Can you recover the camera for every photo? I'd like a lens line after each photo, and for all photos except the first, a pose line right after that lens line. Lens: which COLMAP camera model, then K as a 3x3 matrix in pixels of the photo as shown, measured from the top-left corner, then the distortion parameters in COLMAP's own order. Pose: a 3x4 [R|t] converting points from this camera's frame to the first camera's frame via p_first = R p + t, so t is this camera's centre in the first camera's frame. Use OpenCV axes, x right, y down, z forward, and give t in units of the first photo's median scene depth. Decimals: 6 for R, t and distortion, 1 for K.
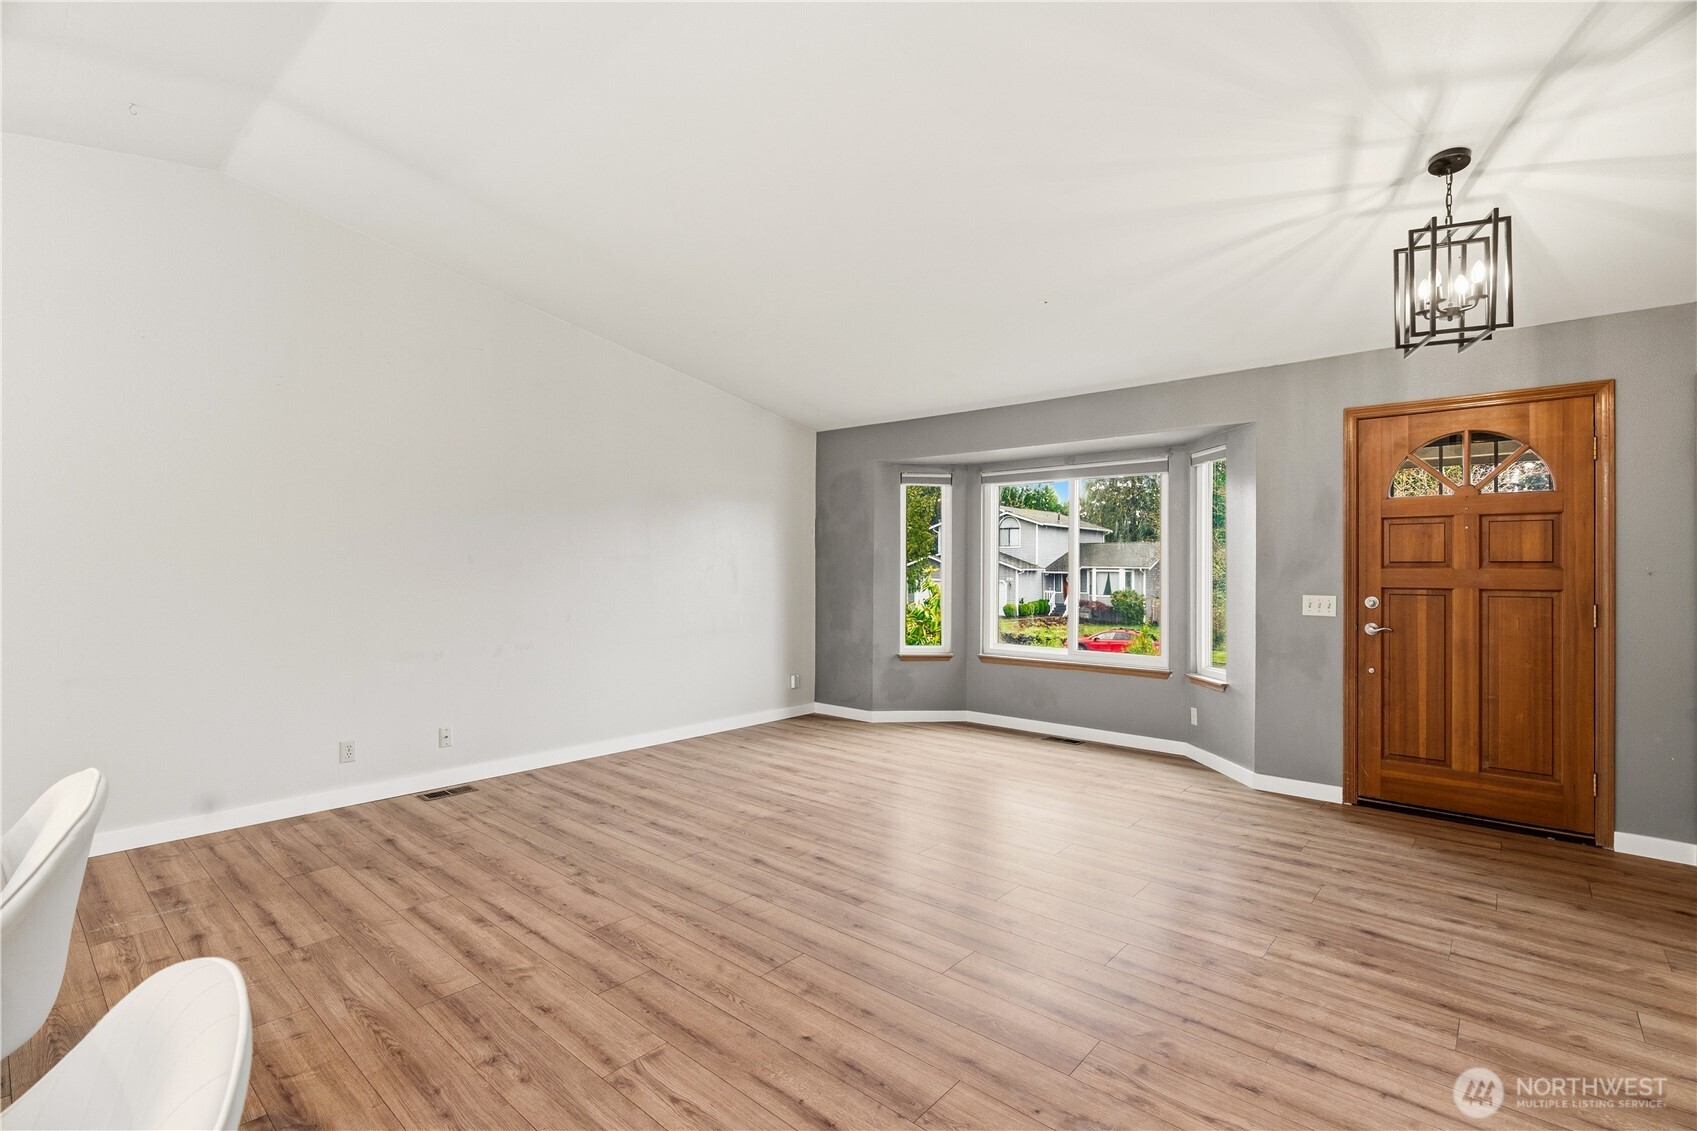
lens RADIAL K [[774.6, 0, 850.8], [0, 774.6, 563.9], [0, 0, 1]] dist [0.001578, 0.000164]
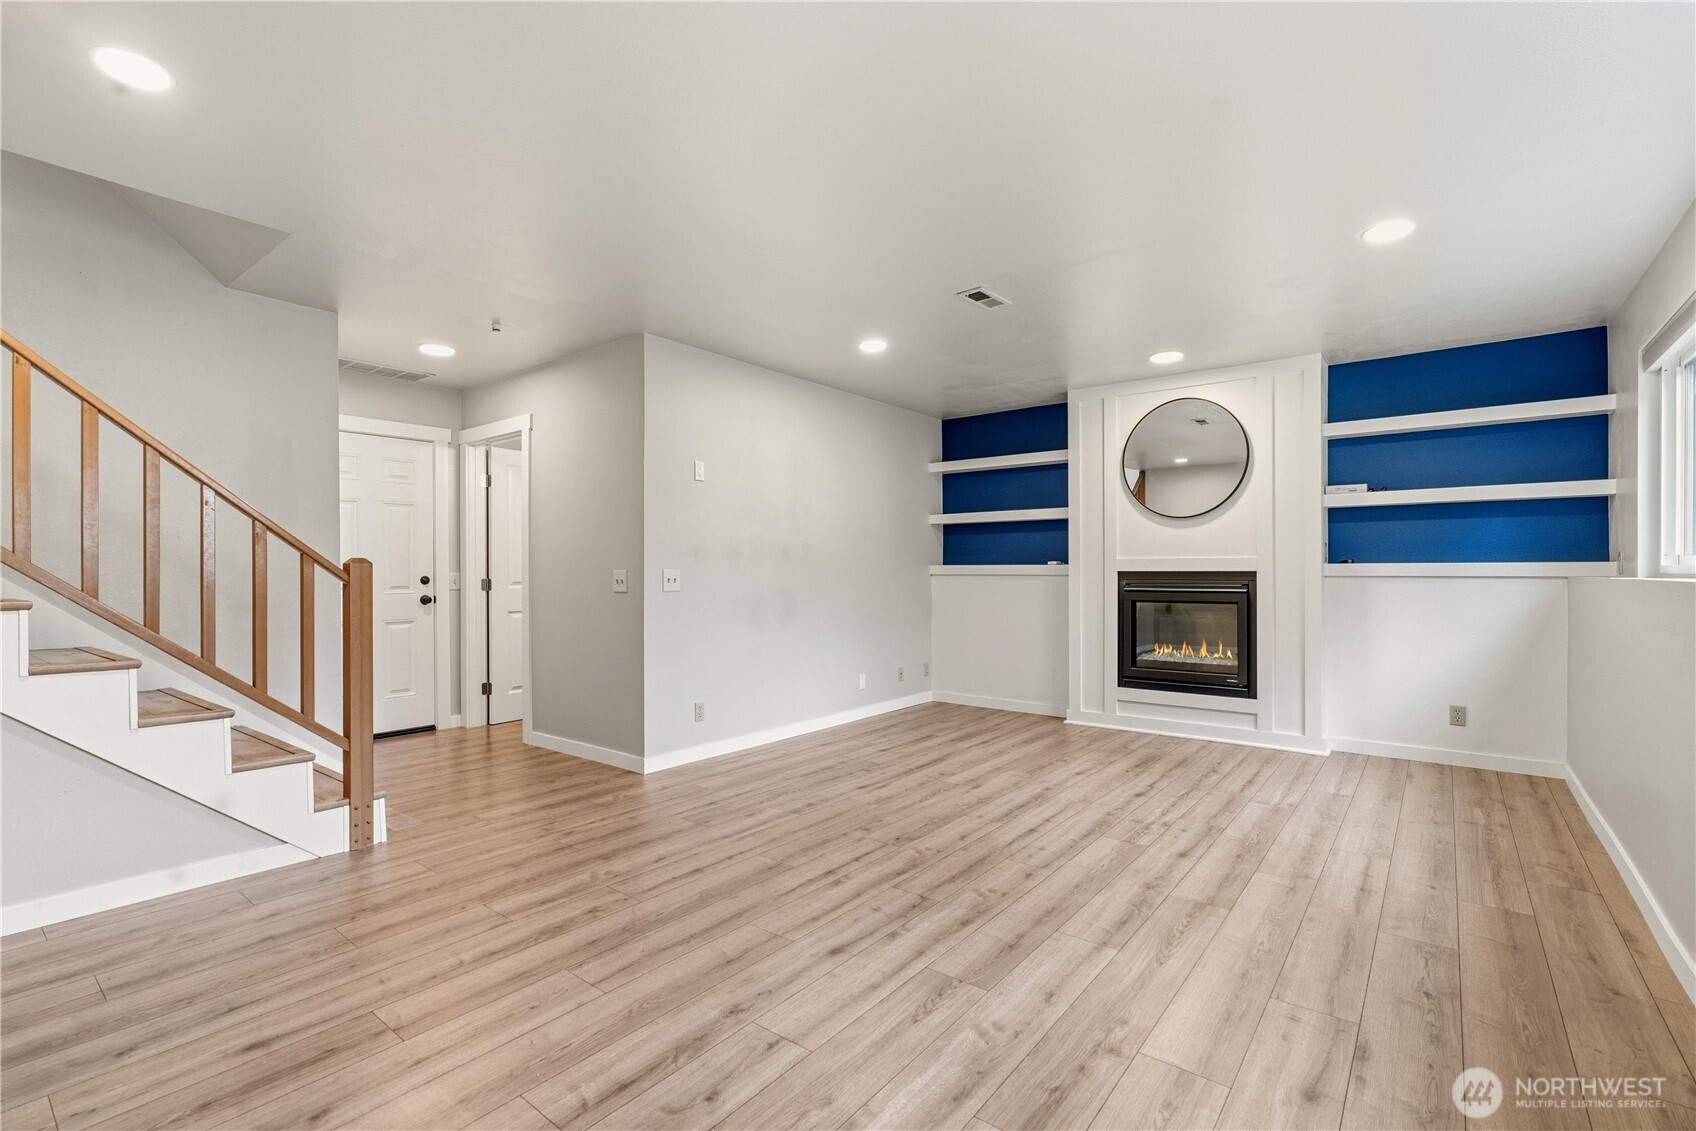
lens RADIAL K [[774.1, 0, 852.7], [0, 774.1, 564.1], [0, 0, 1]] dist [0.001578, 0.000164]
pose [[-0.063884, 0.001094, 0.997957, -1.479631], [0.008089, 0.999967, -0.000579, 0.068577], [-0.997925, 0.008036, -0.063891, 1.070623]]
